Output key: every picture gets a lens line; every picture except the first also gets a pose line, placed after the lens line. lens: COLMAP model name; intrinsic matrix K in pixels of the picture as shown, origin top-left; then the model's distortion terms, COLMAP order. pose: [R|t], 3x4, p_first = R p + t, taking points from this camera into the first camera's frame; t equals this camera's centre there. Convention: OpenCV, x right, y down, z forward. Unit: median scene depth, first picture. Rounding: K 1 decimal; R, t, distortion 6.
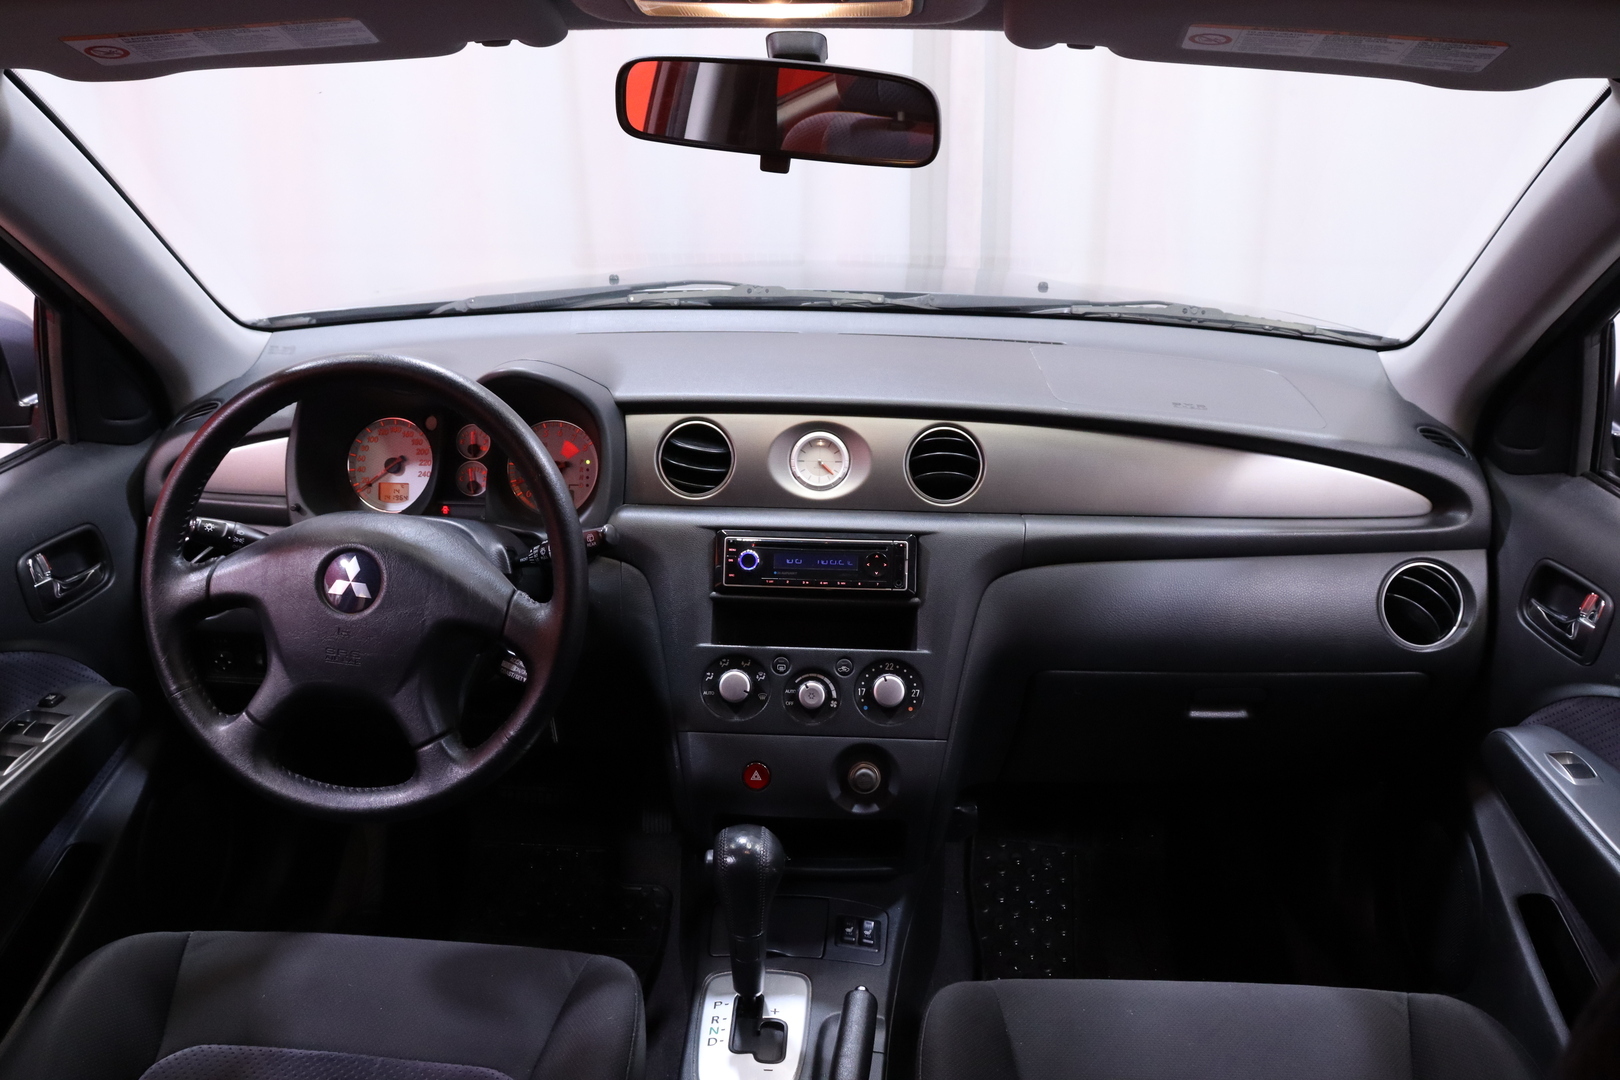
lens RADIAL K [[1361.9, 0, 810.0], [0, 1361.9, 540.0], [0, 0, 1]] dist [-0.141430, 0.008630]
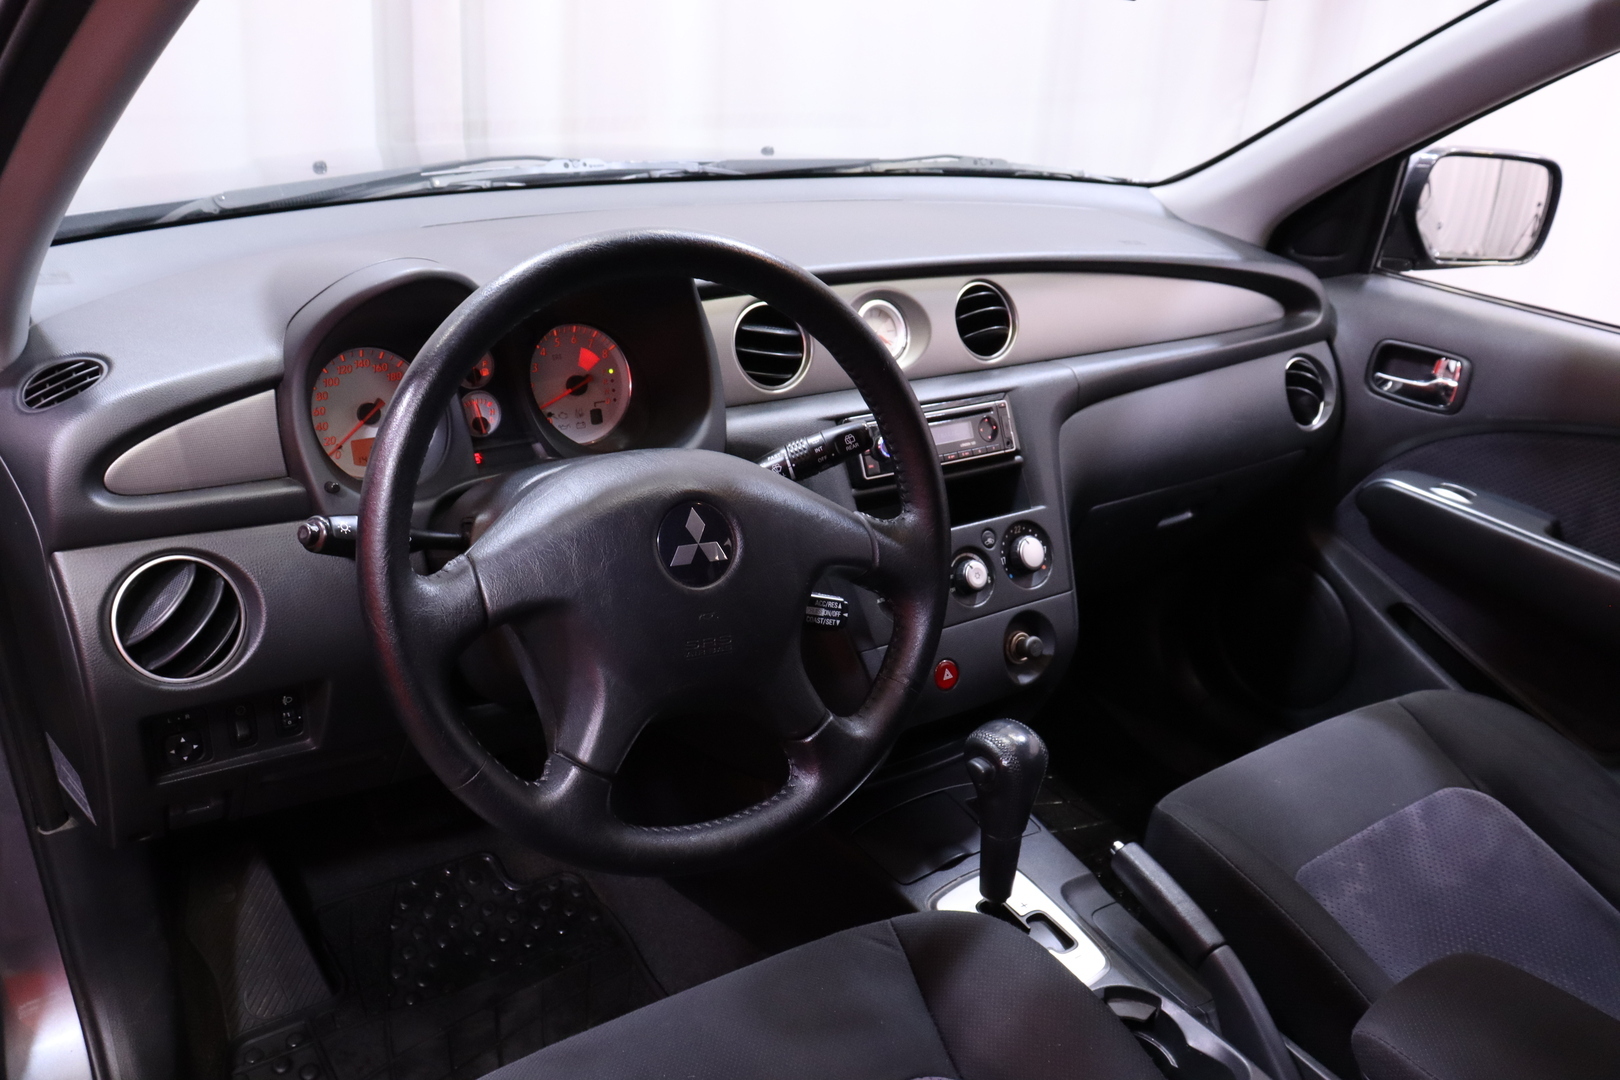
lens RADIAL K [[1331.7, 0, 810.0], [0, 1331.7, 540.0], [0, 0, 1]] dist [-0.115050, 0.006784]
pose [[0.771708, -0.208624, 0.600785, -0.602704], [0.164900, 0.977996, 0.127798, -0.043521], [-0.614226, 0.000446, 0.789130, 0.328228]]
